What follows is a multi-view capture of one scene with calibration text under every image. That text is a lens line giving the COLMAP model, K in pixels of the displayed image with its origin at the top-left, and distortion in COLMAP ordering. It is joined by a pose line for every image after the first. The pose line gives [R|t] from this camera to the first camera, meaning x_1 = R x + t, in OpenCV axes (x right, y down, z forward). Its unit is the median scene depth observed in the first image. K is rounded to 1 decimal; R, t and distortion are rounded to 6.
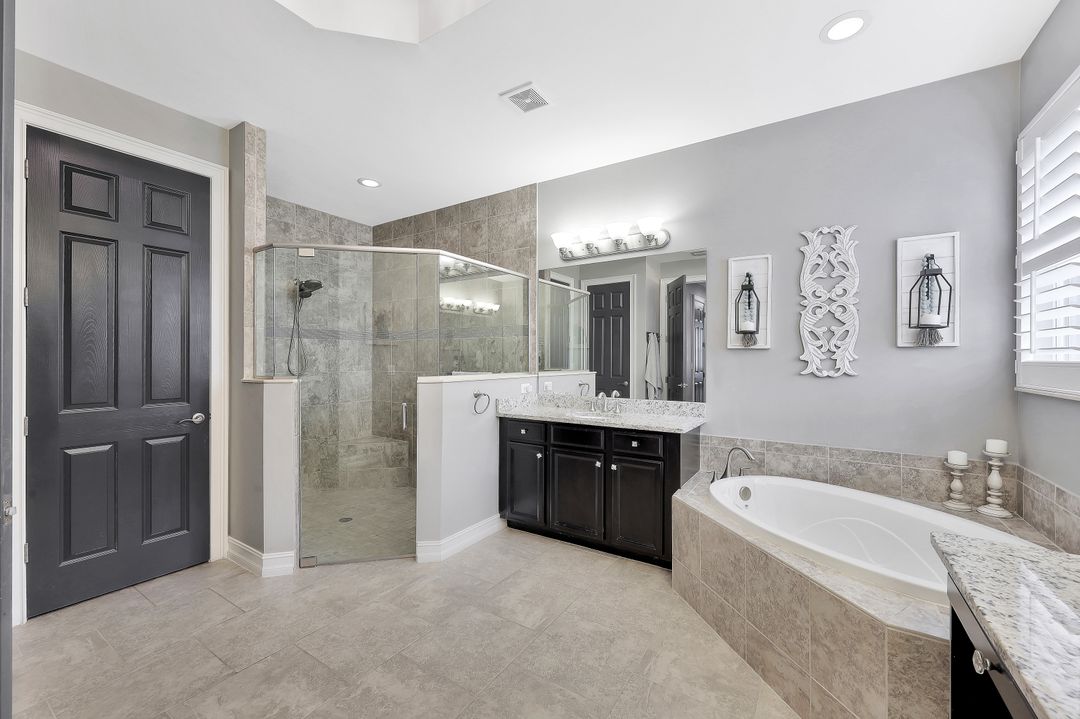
lens RADIAL K [[436.3, 0, 537.8], [0, 436.3, 357.8], [0, 0, 1]] dist [-0.000384, -0.000030]
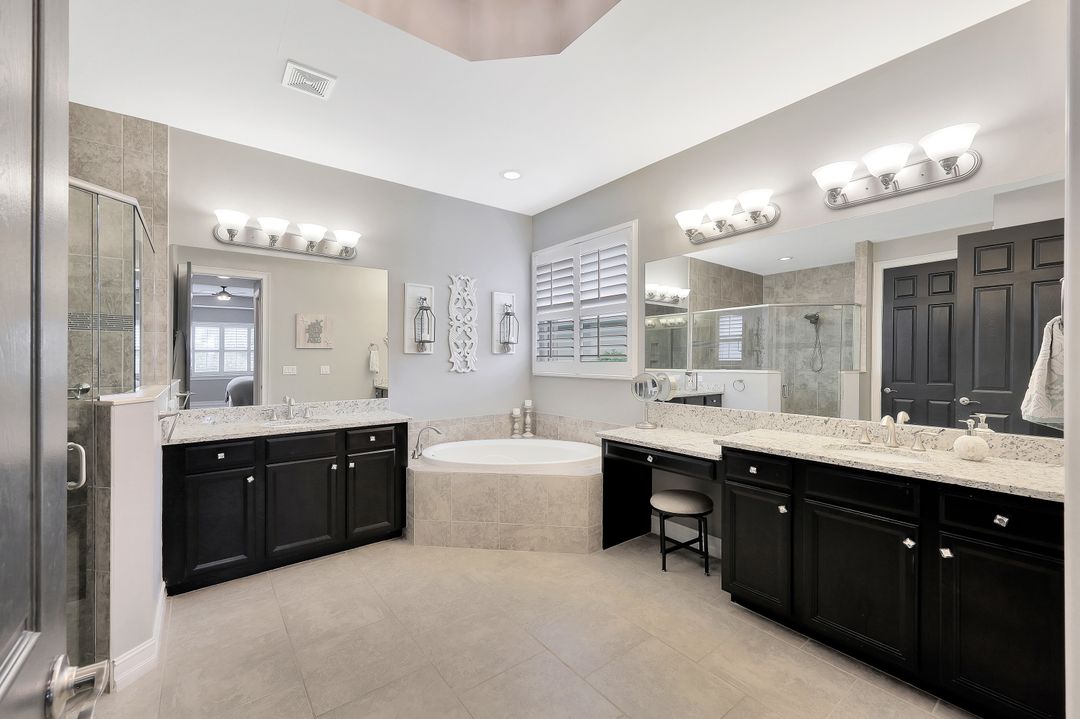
lens RADIAL K [[436.3, 0, 537.8], [0, 436.3, 357.8], [0, 0, 1]] dist [-0.000384, -0.000030]
pose [[0.326945, 0.004468, 0.945033, -0.722976], [0.009731, 0.999920, -0.008094, 0.007336], [-0.944993, 0.011843, 0.326876, 0.246204]]
